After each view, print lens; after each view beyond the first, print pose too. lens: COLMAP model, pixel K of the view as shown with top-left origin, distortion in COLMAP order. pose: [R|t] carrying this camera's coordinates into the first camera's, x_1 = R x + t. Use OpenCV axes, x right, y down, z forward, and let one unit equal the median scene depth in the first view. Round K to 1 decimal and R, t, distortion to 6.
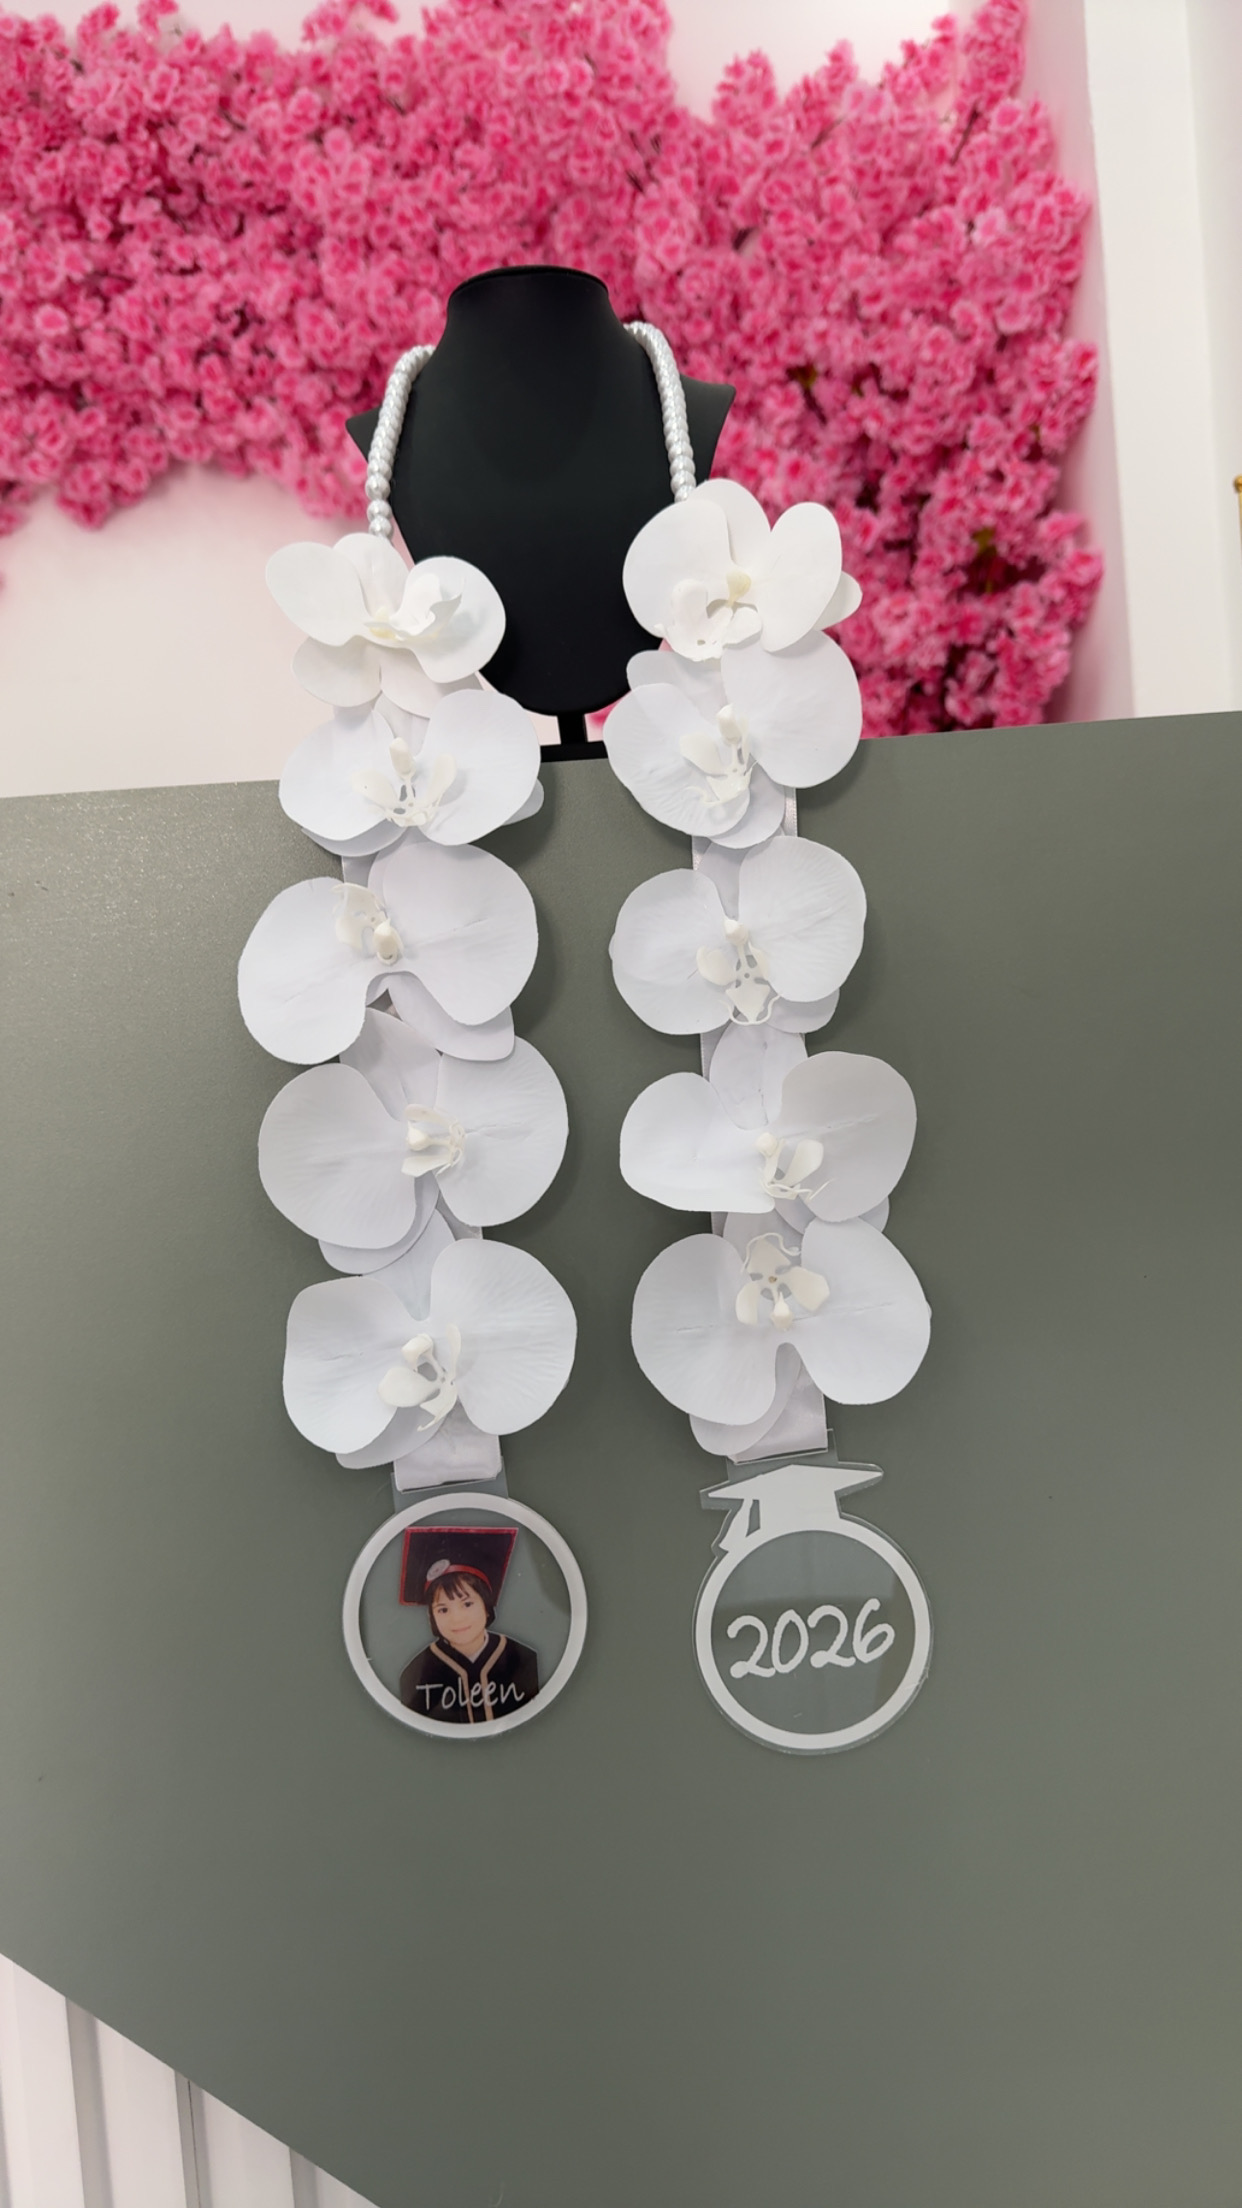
lens RADIAL K [[1542.9, 0, 639.4], [0, 1542.9, 1107.2], [0, 0, 1]] dist [-0.001624, 0.009628]
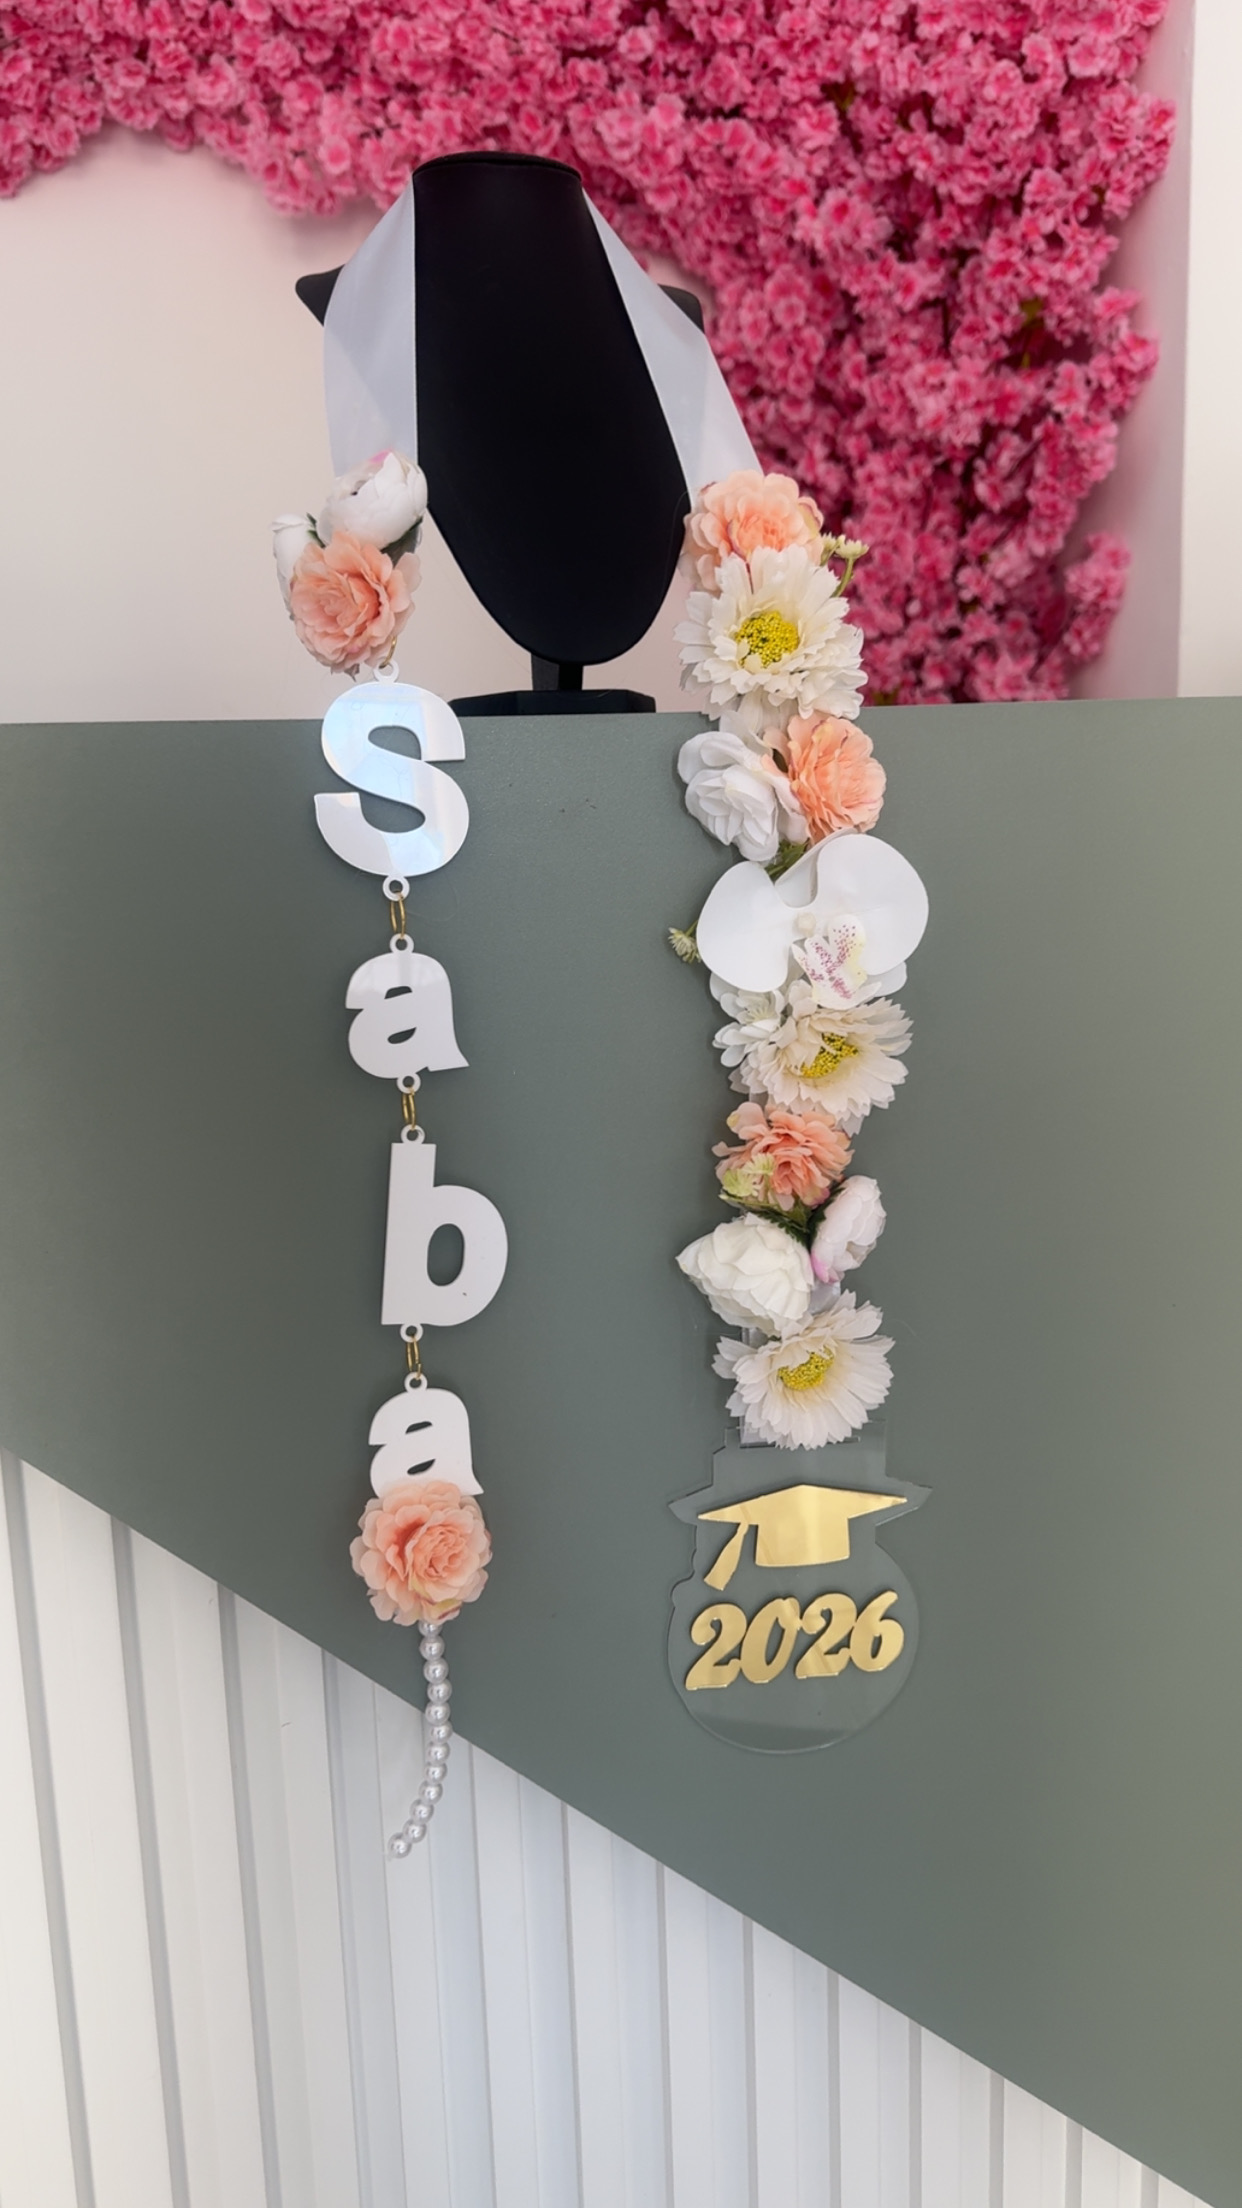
lens RADIAL K [[1672.9, 0, 653.7], [0, 1672.9, 1088.7], [0, 0, 1]] dist [-0.002661, 0.010096]
pose [[0.991191, 0.023620, 0.130313, -0.120760], [-0.041438, 0.989874, 0.135763, -0.029631], [-0.125787, -0.139967, 0.982134, -0.027323]]
